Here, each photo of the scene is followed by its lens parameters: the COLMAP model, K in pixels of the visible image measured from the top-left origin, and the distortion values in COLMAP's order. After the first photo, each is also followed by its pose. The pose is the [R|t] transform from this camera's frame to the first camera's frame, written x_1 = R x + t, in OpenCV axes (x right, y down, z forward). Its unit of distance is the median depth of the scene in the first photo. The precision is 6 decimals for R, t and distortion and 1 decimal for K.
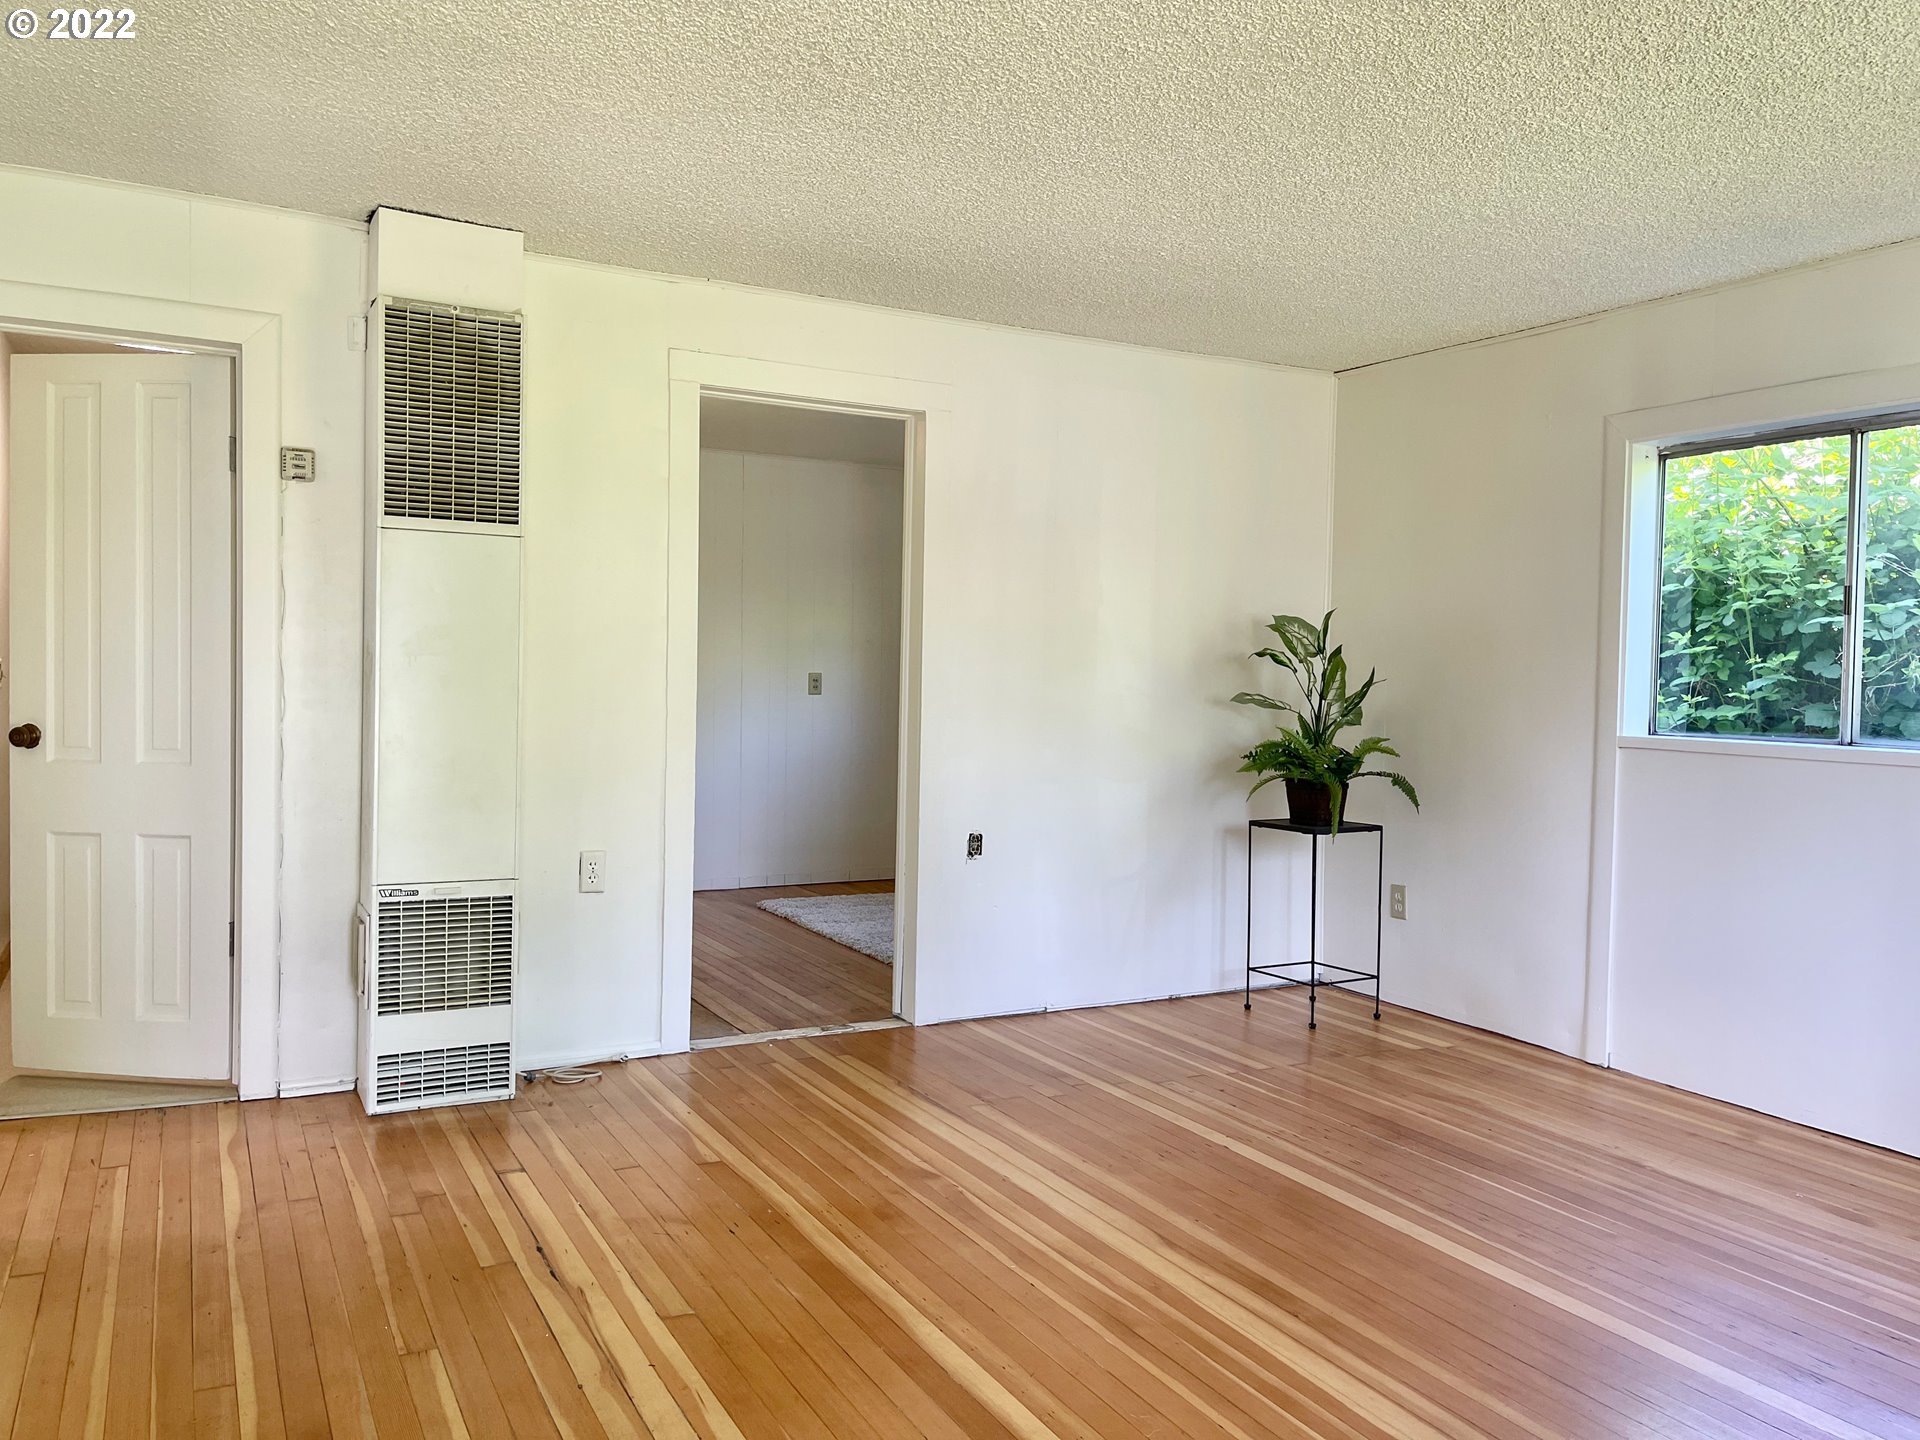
lens RADIAL K [[1461.9, 0, 961.4], [0, 1461.9, 722.3], [0, 0, 1]] dist [0.051758, -0.063743]
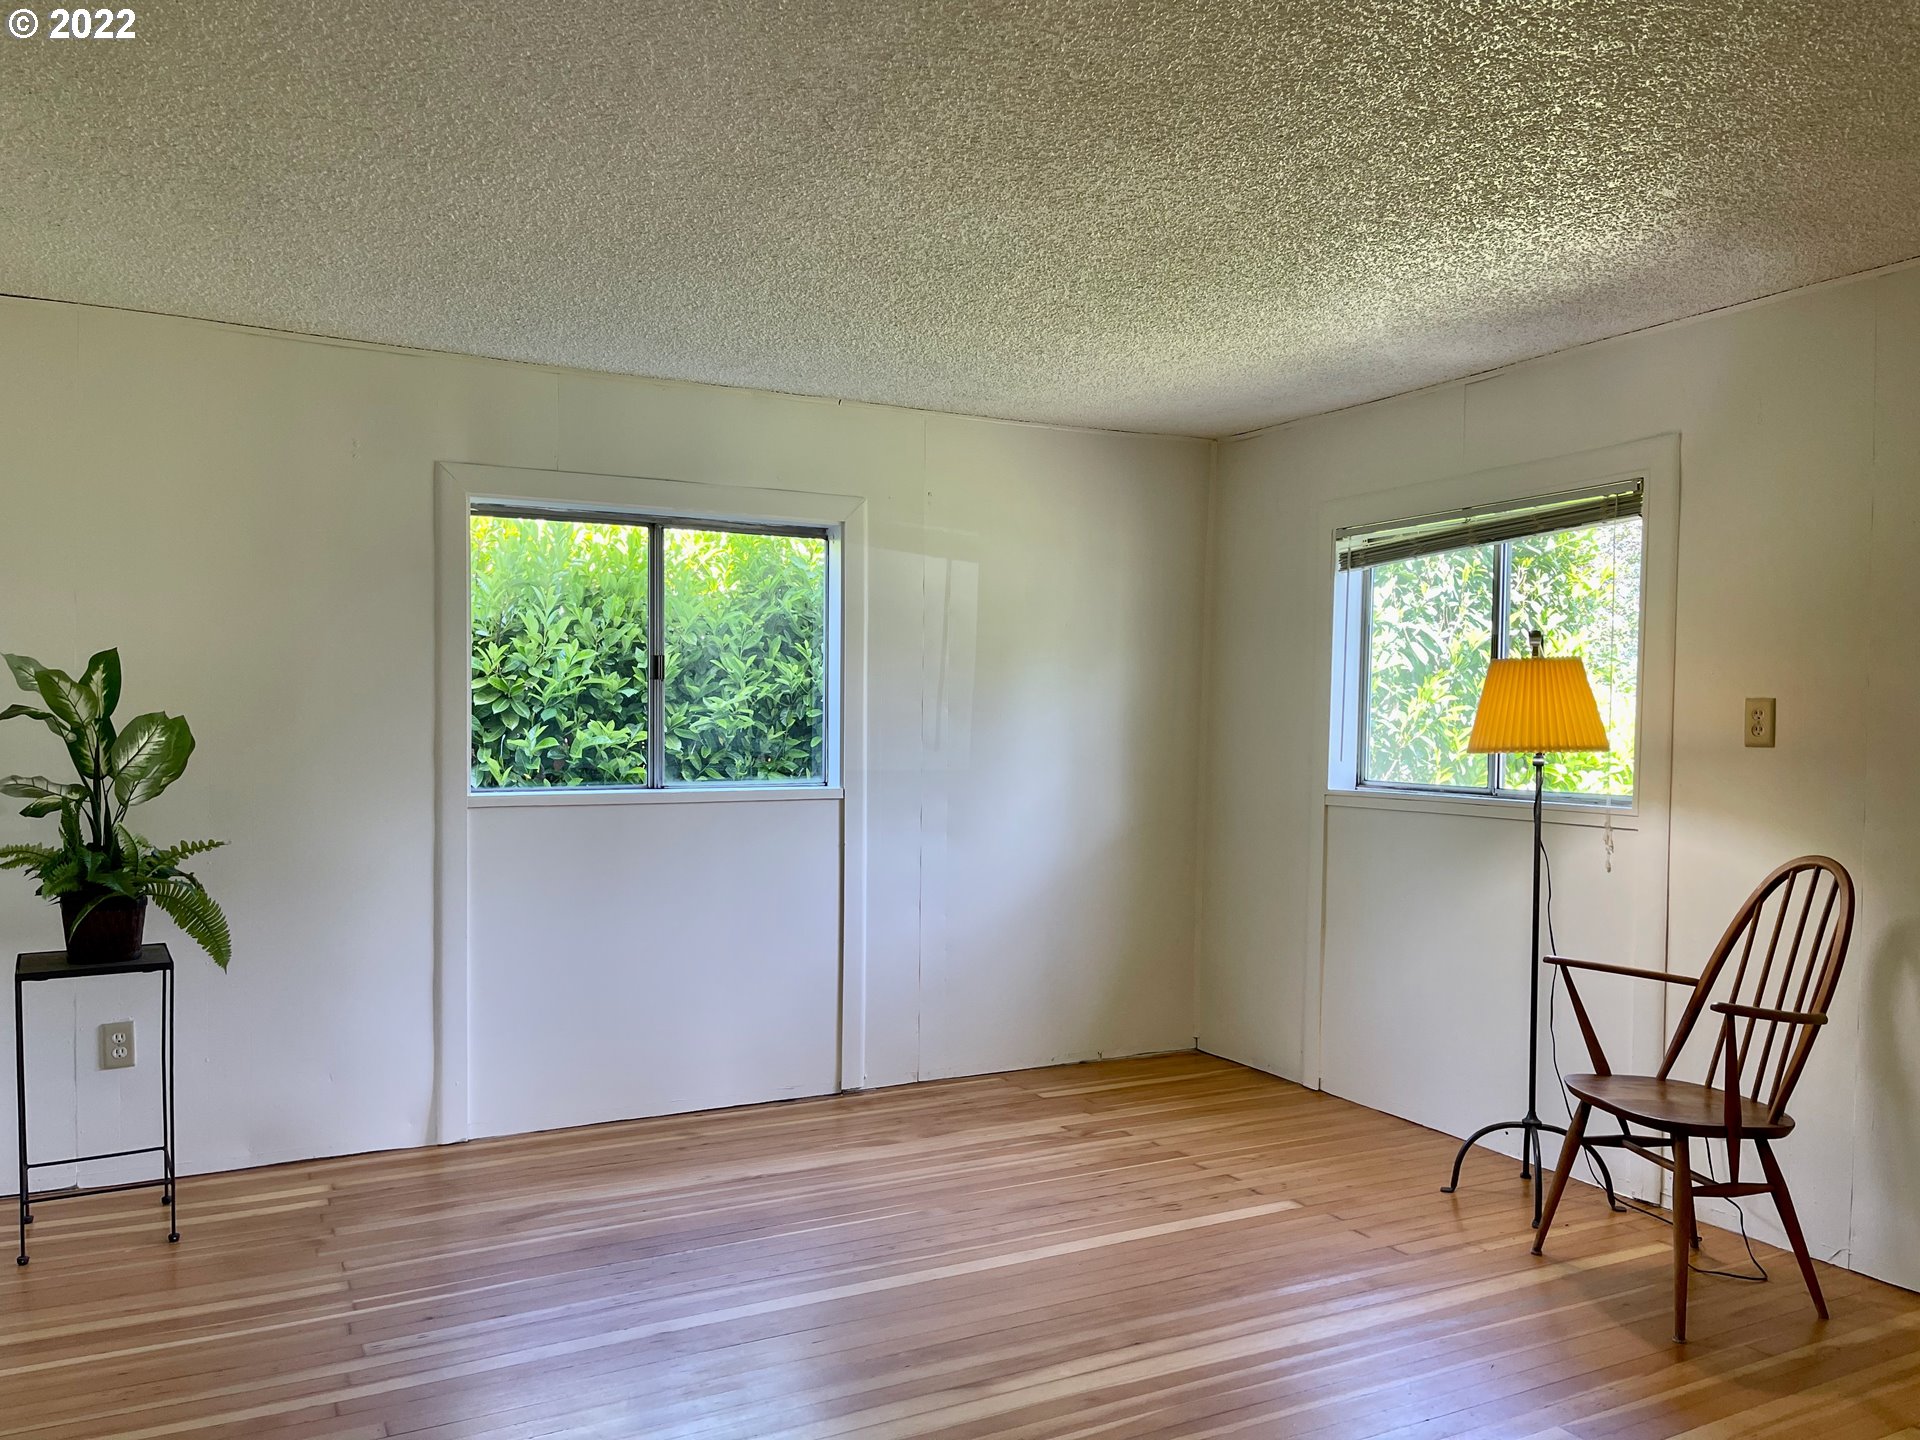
lens RADIAL K [[1461.9, 0, 968.5], [0, 1461.9, 708.2], [0, 0, 1]] dist [0.051758, -0.063743]
pose [[-0.008837, -0.021200, 0.999736, -0.607967], [0.023815, 0.999487, 0.021405, -0.071060], [-0.999677, 0.023998, -0.008328, 0.786631]]
